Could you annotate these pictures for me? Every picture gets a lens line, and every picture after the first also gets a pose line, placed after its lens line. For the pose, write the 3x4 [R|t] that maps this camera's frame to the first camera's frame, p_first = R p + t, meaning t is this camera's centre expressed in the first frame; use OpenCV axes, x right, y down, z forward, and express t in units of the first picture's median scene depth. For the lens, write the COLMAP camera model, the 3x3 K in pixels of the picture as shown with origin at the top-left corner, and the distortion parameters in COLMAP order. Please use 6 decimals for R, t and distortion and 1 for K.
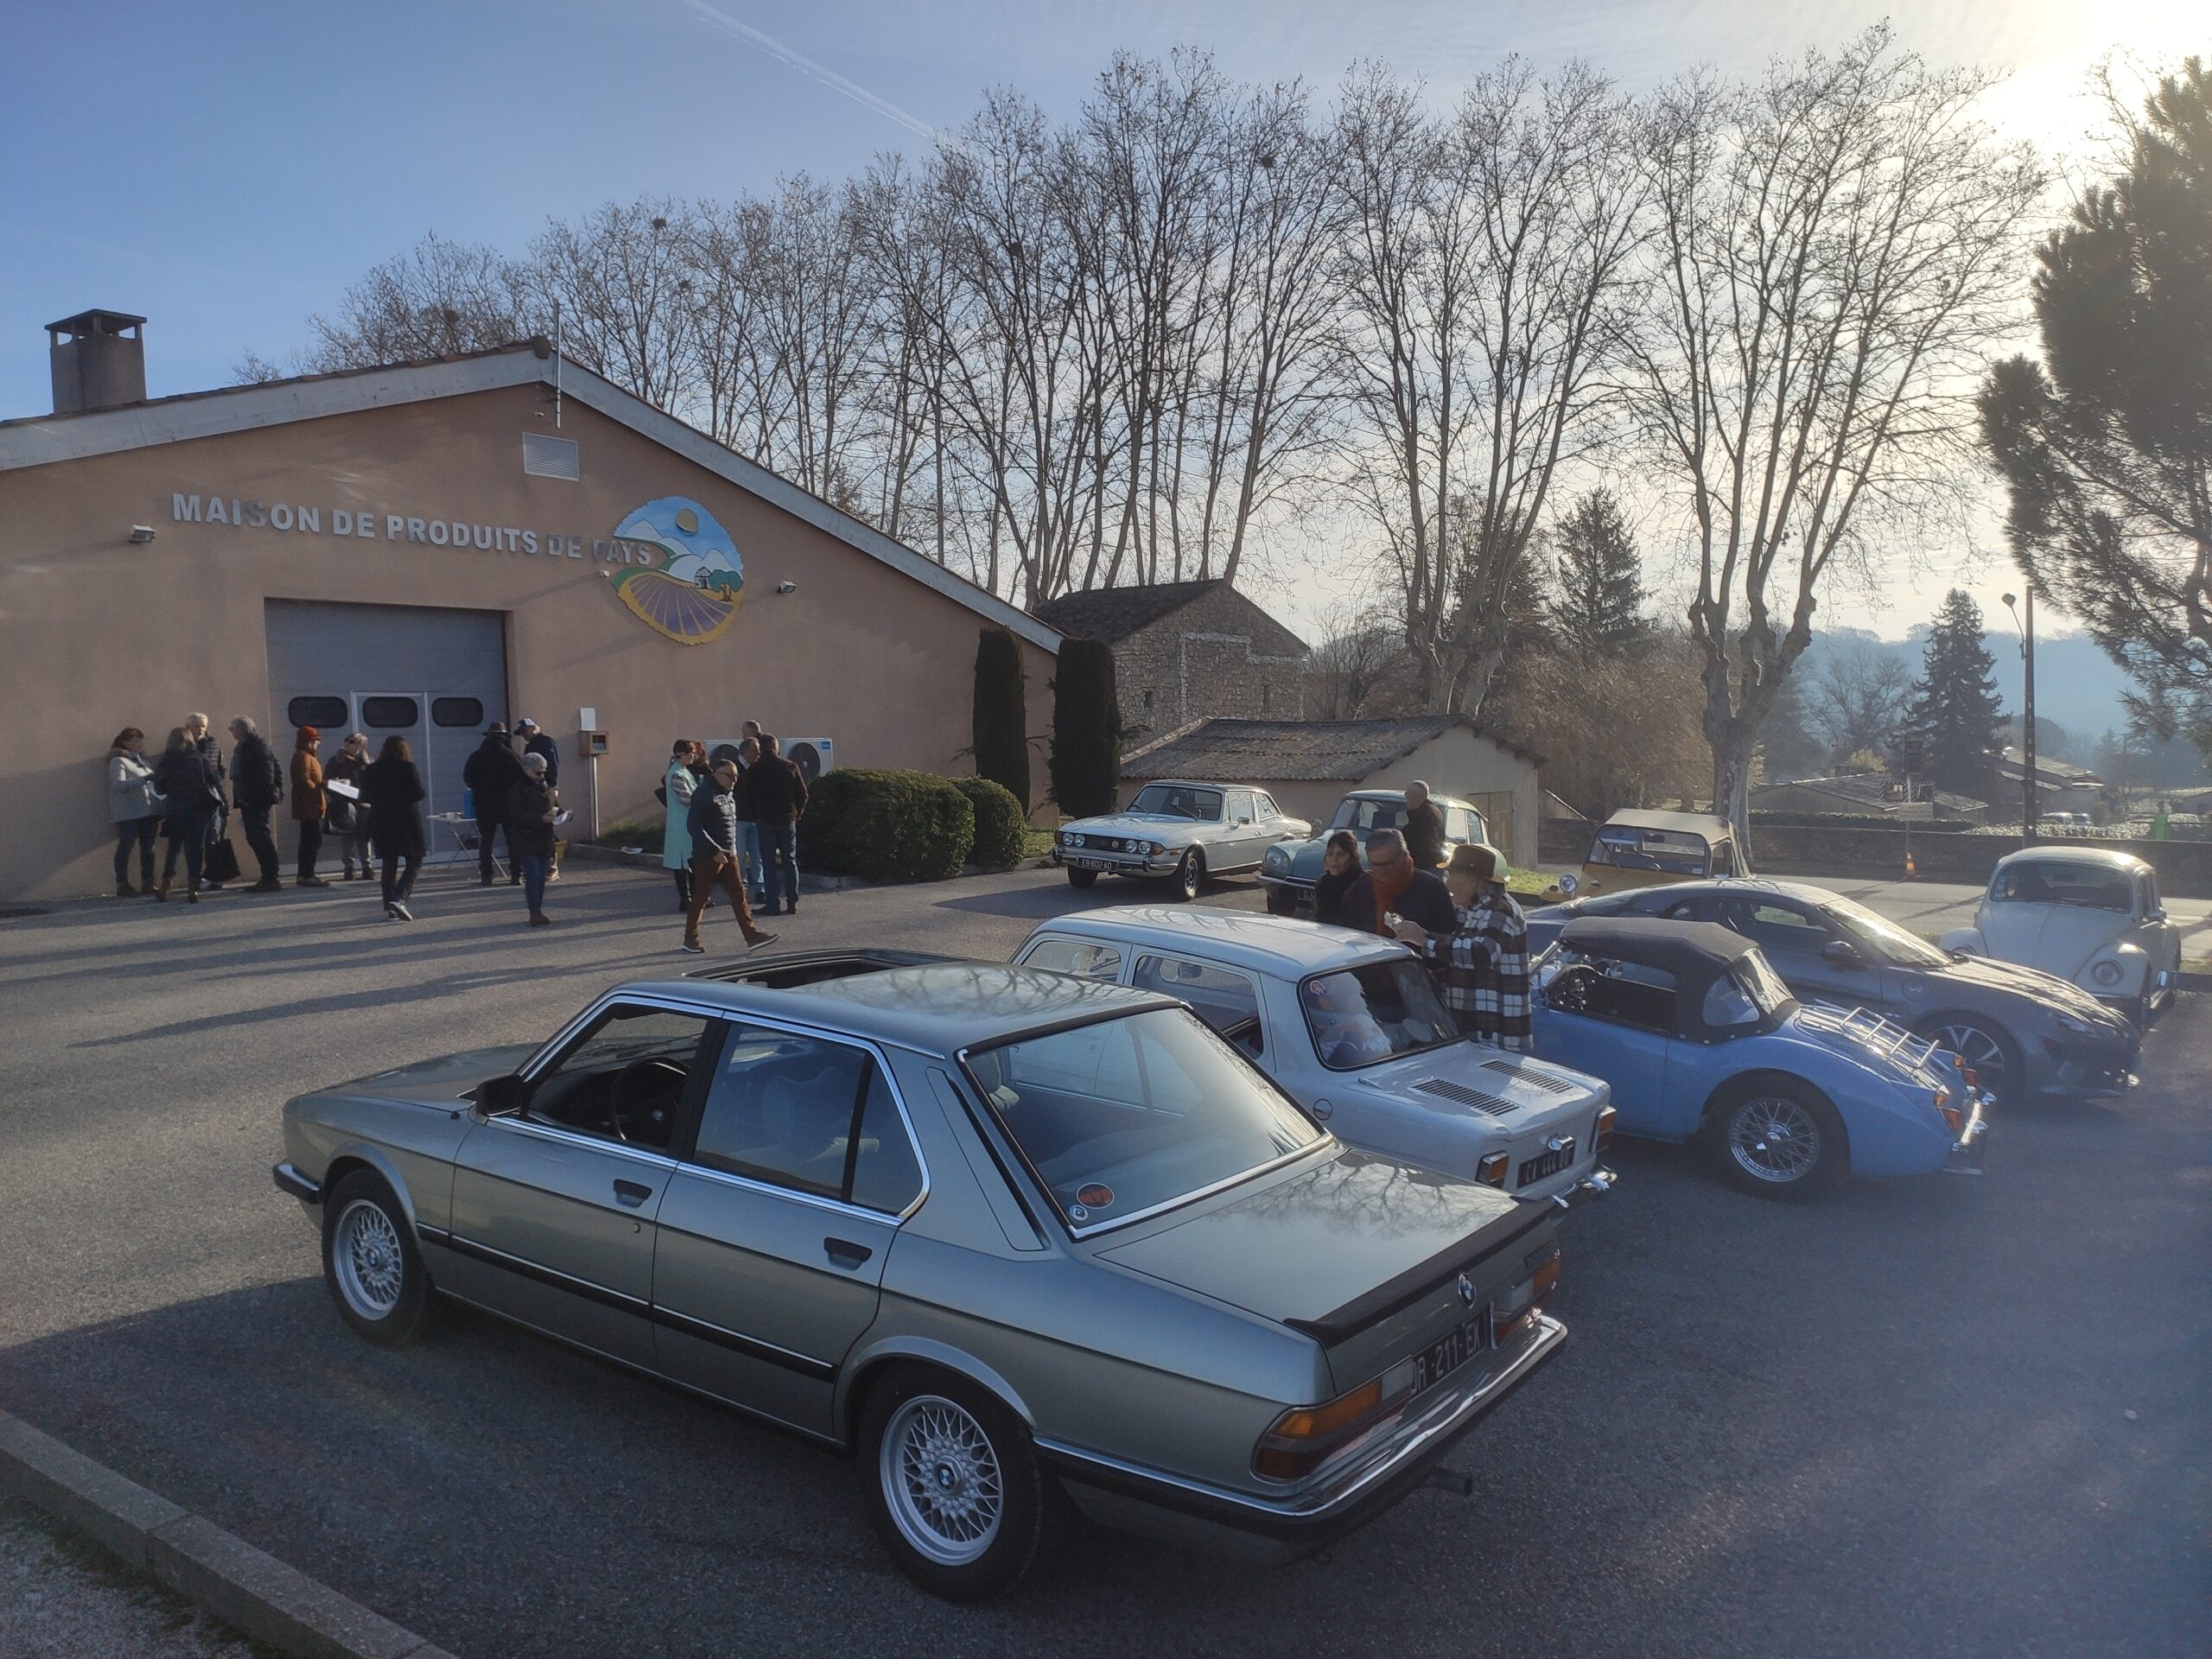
lens RADIAL K [[1623.0, 0, 1106.0], [0, 1623.0, 829.5], [0, 0, 1]] dist [0.112225, -0.167772]
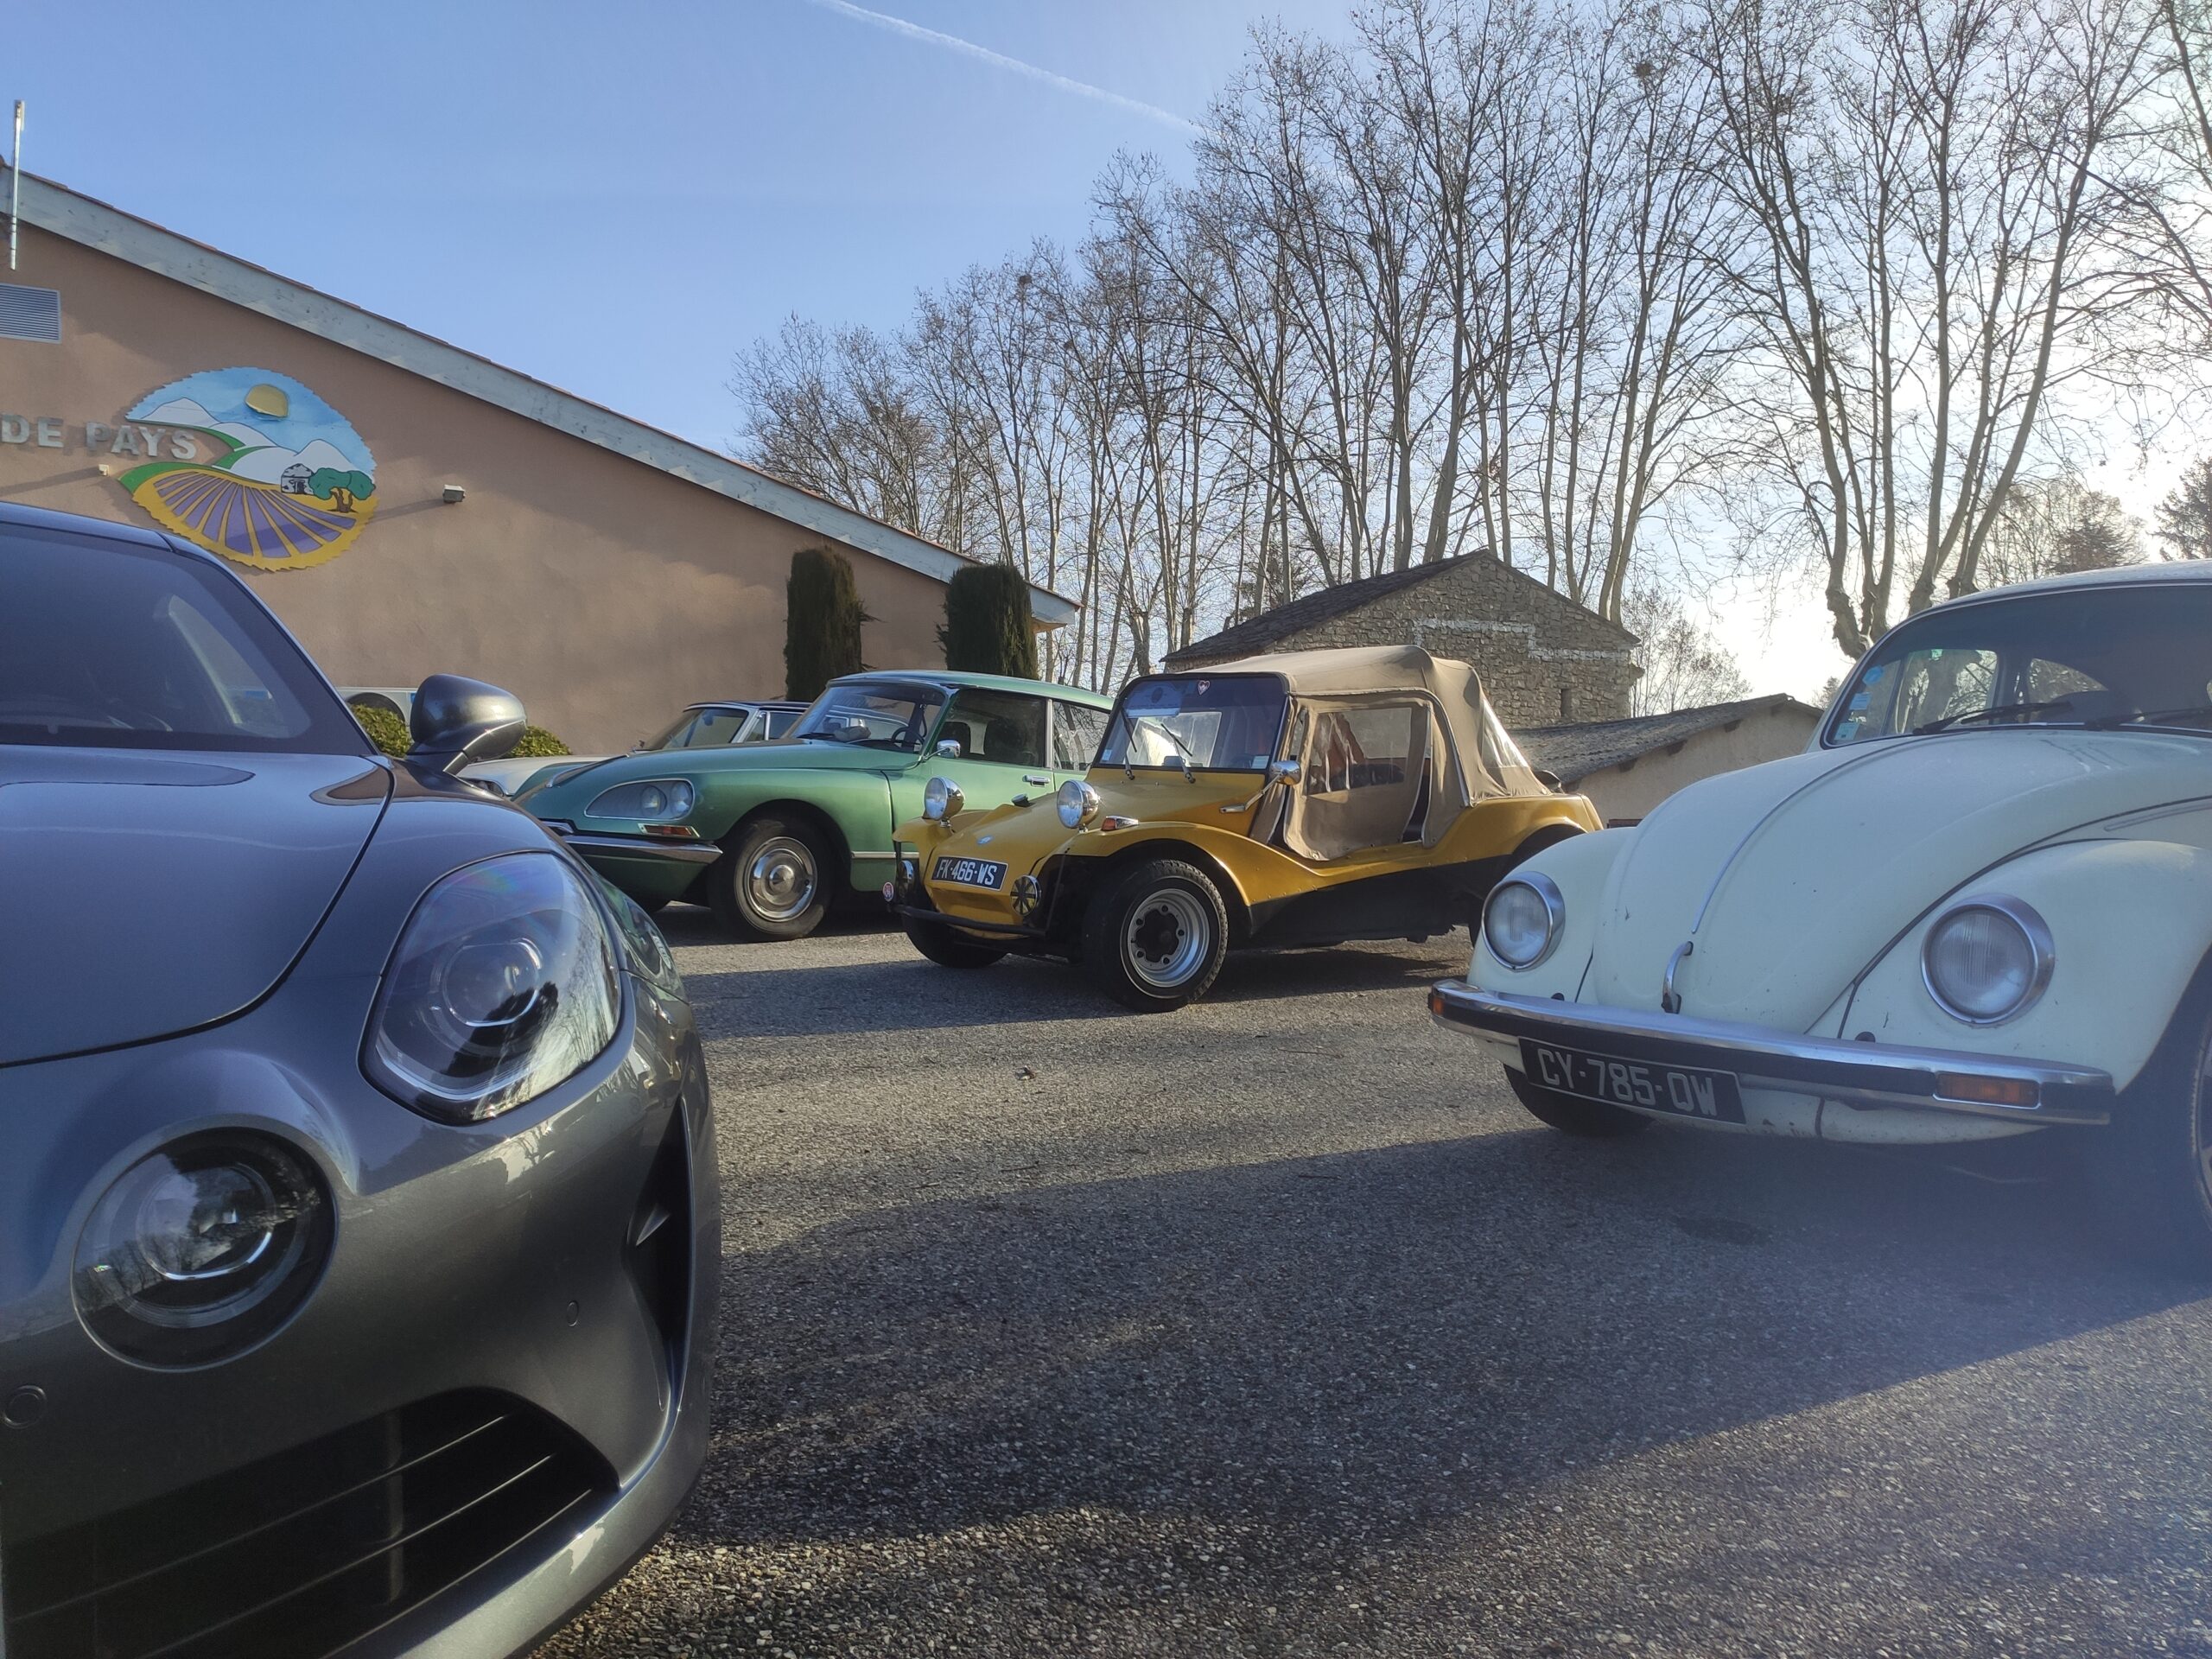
lens RADIAL K [[1644.1, 0, 1106.0], [0, 1644.1, 829.5], [0, 0, 1]] dist [0.053291, -0.063061]
pose [[0.936888, -0.027038, -0.348582, 0.386226], [0.005010, 0.997941, -0.063939, 0.056110], [0.349593, 0.058157, 0.935095, 0.510474]]
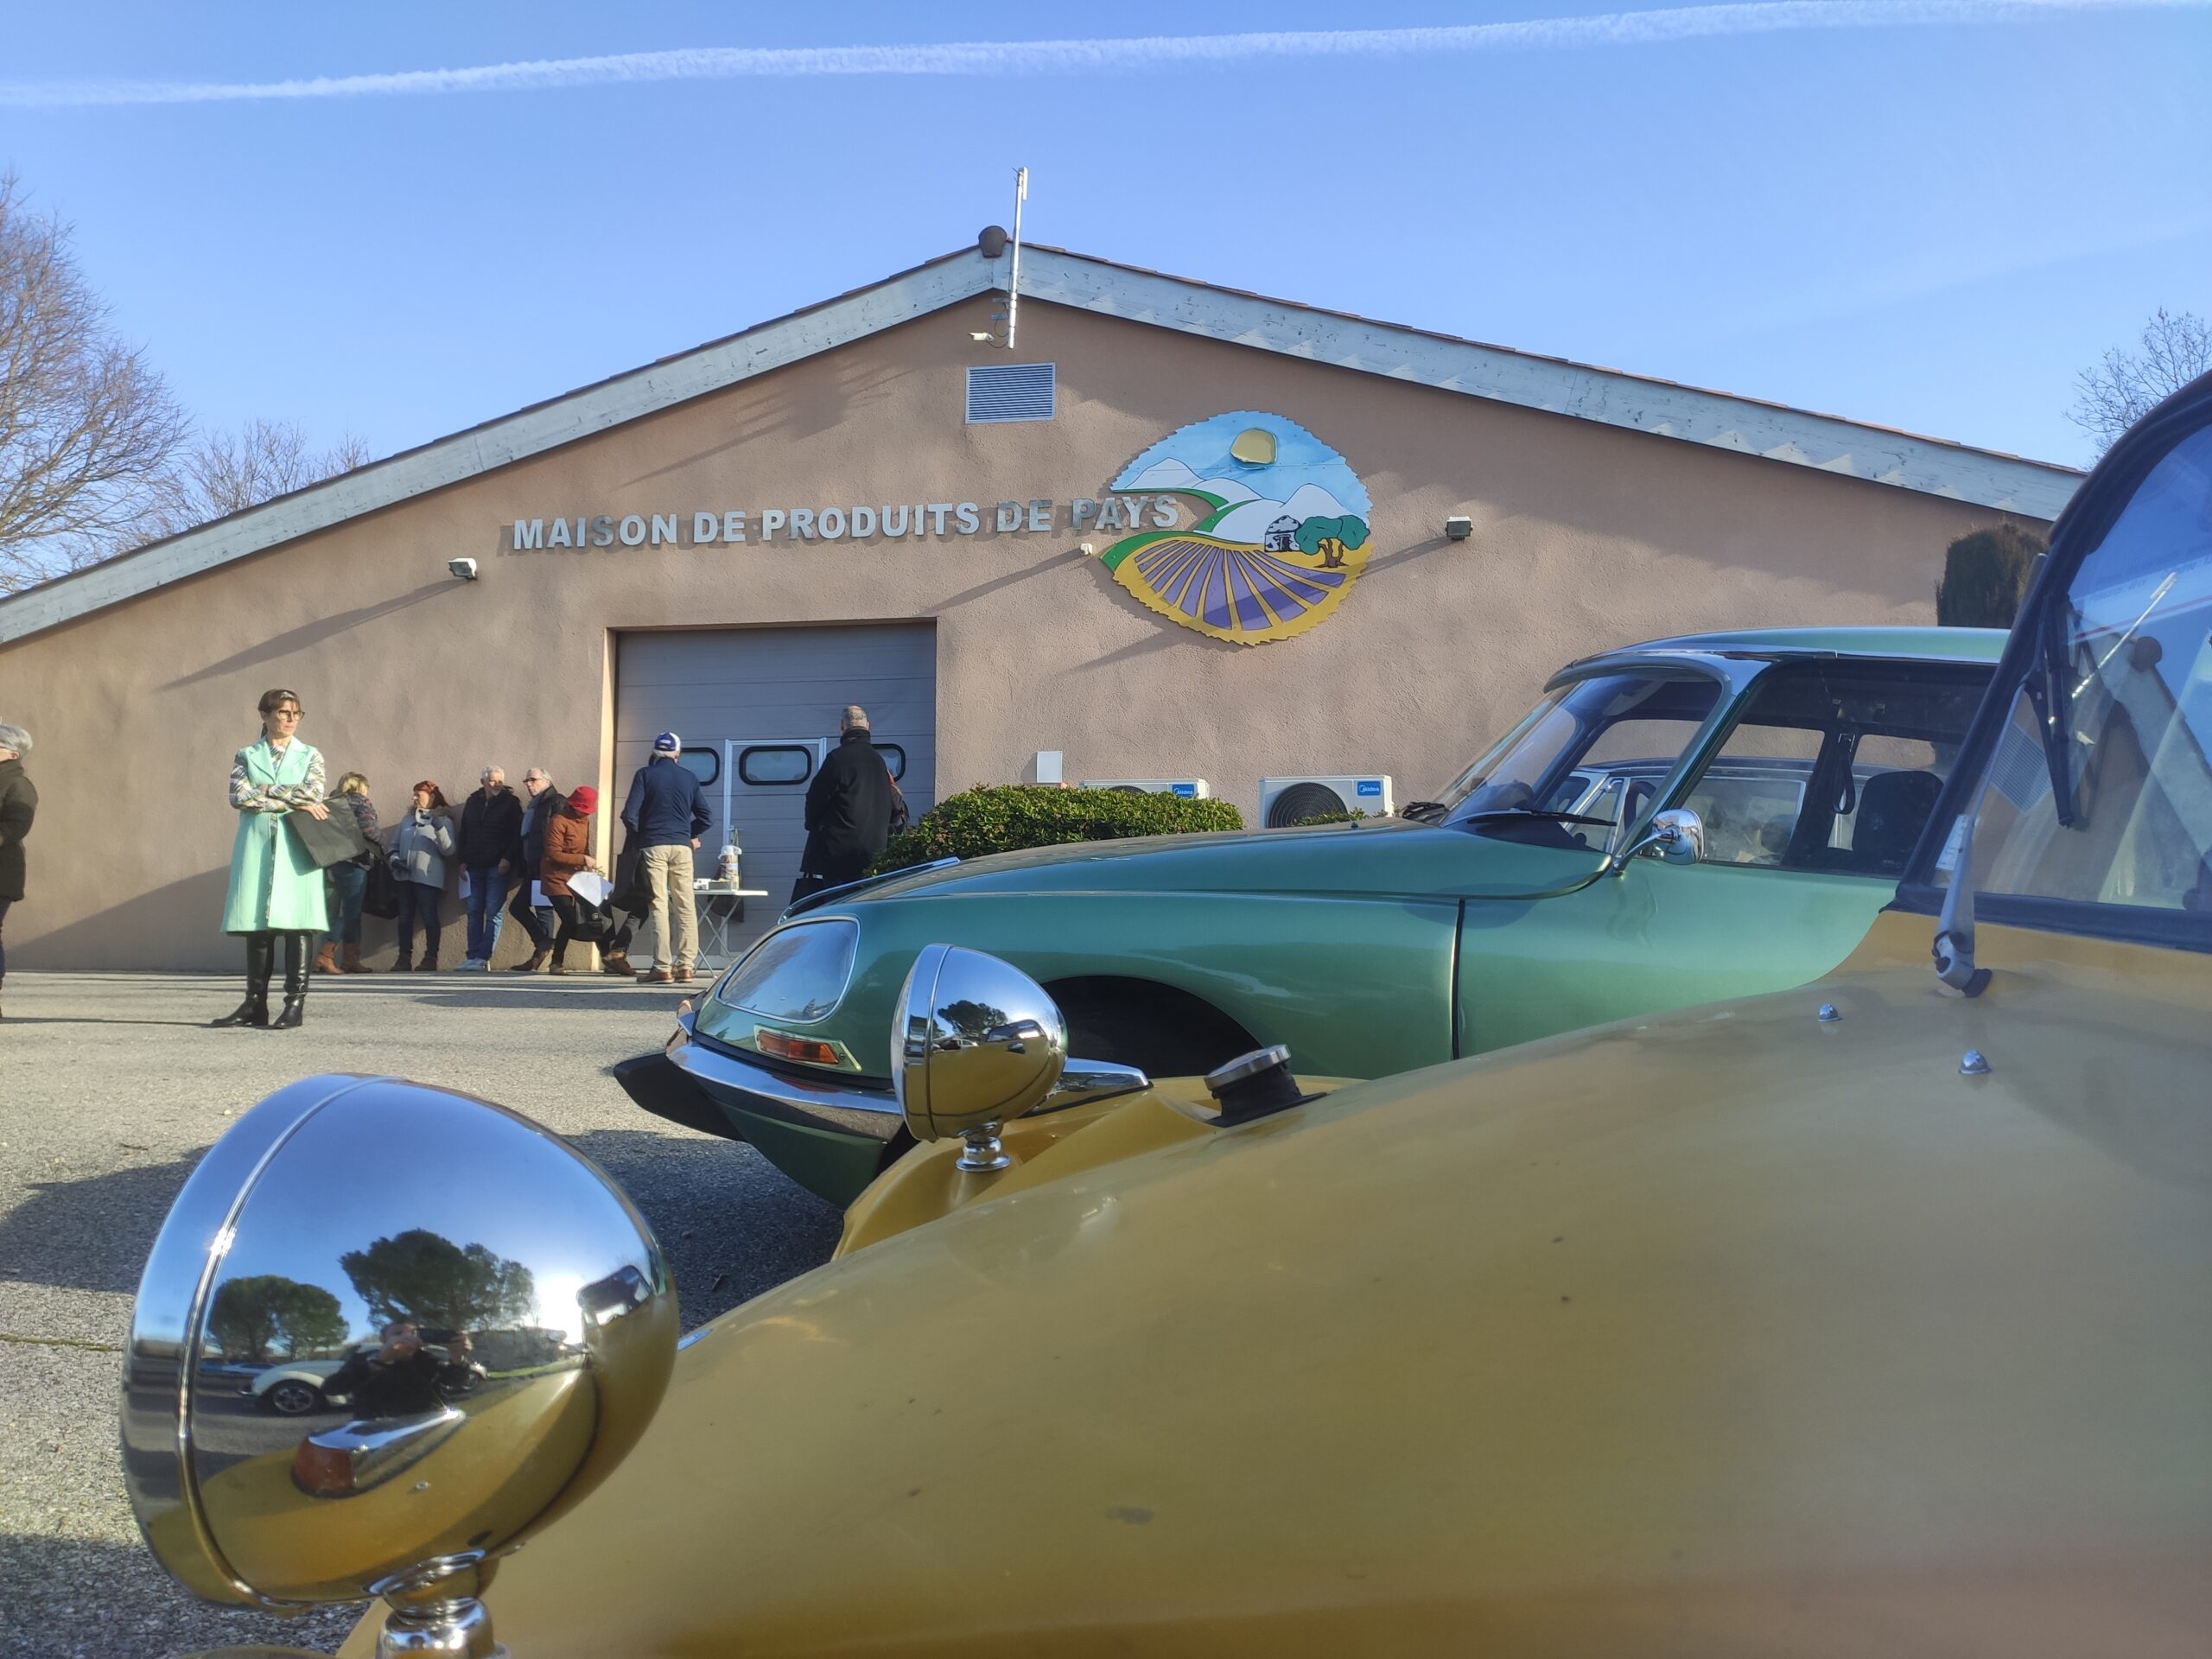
lens RADIAL K [[1644.1, 0, 1106.0], [0, 1644.1, 829.5], [0, 0, 1]] dist [0.053291, -0.063061]
pose [[0.421931, -0.063224, -0.904421, 0.304222], [-0.072898, 0.991970, -0.103353, 0.024416], [0.903693, 0.109538, 0.413934, 0.799755]]
